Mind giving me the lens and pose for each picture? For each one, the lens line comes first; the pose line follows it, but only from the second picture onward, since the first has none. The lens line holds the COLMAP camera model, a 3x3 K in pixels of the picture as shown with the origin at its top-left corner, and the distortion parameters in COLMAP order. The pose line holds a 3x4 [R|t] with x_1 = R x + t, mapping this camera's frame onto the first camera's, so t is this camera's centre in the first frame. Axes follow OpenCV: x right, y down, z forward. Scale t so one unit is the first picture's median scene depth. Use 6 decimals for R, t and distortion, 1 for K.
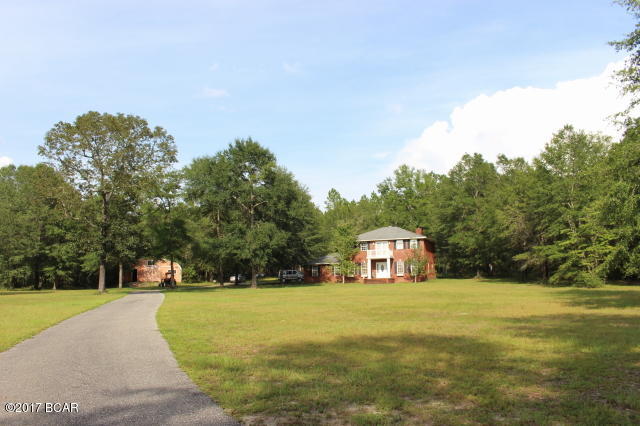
lens RADIAL K [[539.2, 0, 319.1], [0, 539.2, 211.9], [0, 0, 1]] dist [-0.140371, 0.121482]
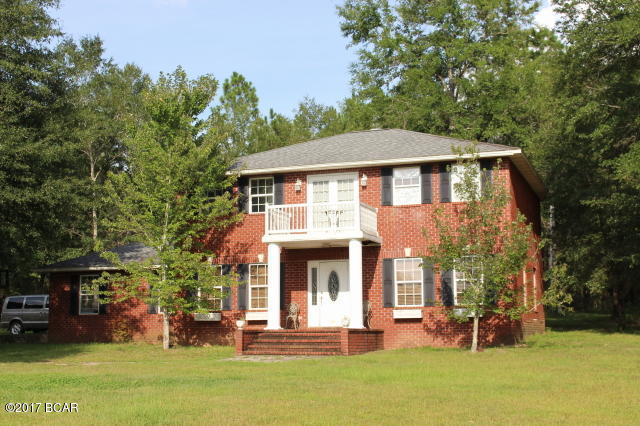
lens RADIAL K [[941.5, 0, 321.0], [0, 941.5, 212.3], [0, 0, 1]] dist [-0.079784, 0.000000]
pose [[0.999269, 0.010446, 0.036774, 0.097373], [-0.010875, 0.999875, 0.011480, 0.068124], [-0.036650, -0.011872, 0.999258, 0.587154]]
